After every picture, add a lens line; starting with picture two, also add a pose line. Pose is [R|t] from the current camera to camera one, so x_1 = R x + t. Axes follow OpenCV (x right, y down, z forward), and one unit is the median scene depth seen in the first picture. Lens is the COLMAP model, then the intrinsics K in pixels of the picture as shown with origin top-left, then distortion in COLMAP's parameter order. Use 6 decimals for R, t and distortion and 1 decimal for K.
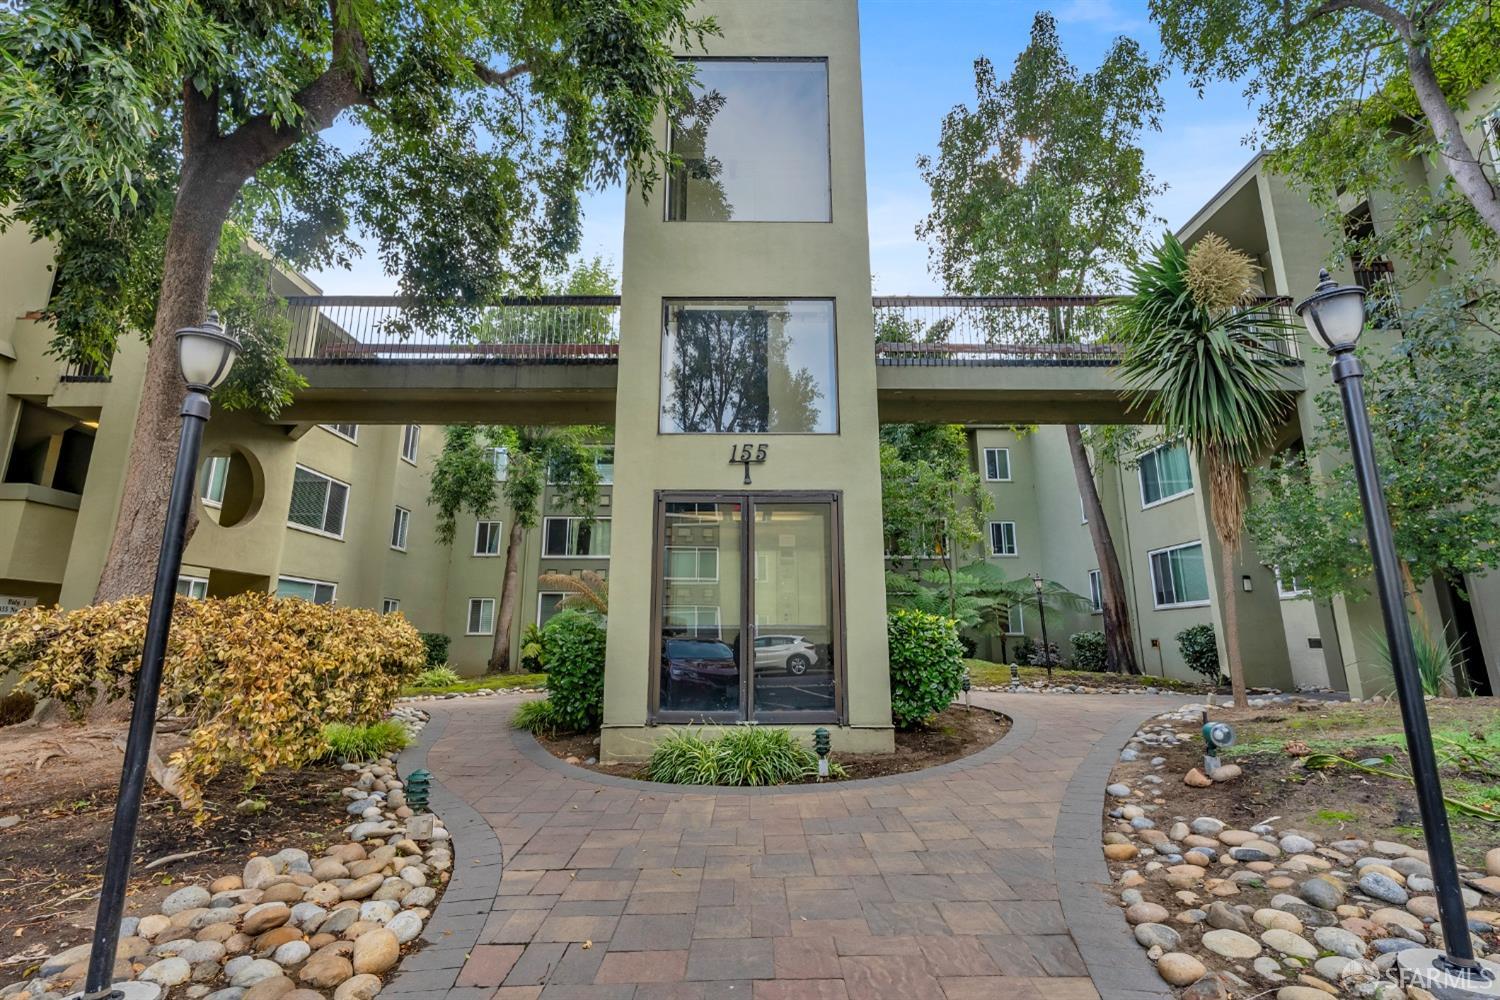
lens RADIAL K [[700.8, 0, 745.5], [0, 700.8, 500.8], [0, 0, 1]] dist [0.009279, 0.000191]
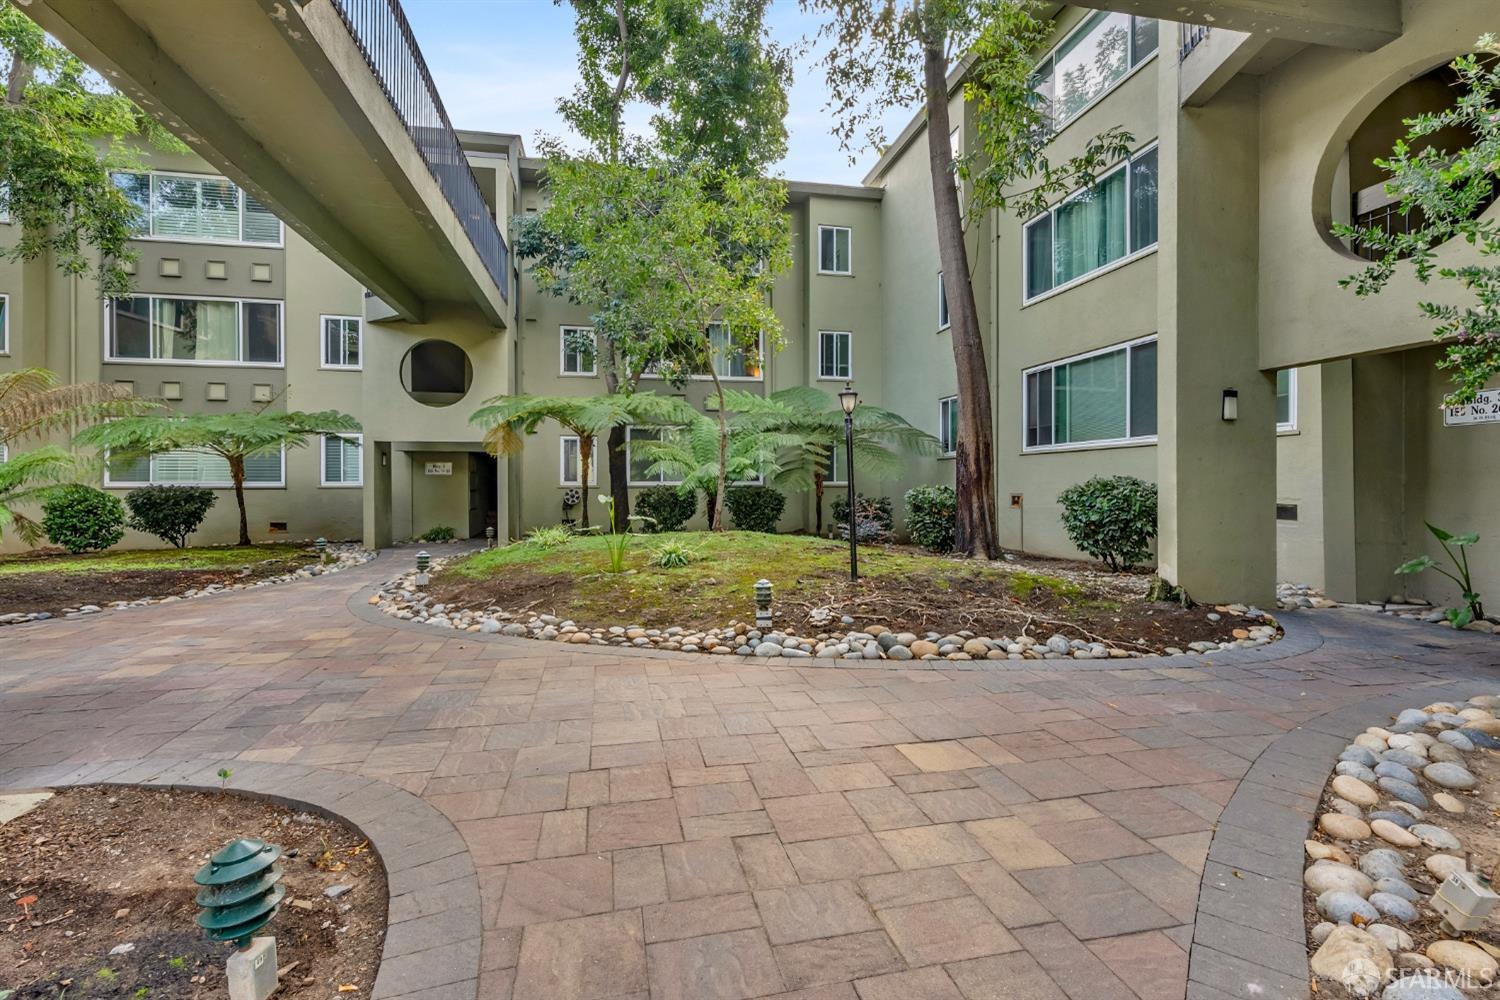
lens RADIAL K [[700.8, 0, 745.5], [0, 700.8, 500.8], [0, 0, 1]] dist [0.009279, 0.000191]
pose [[0.981965, -0.006087, 0.188966, 0.187525], [-0.036821, 0.974187, 0.222720, 0.057989], [-0.185444, -0.225661, 0.956393, 0.389413]]
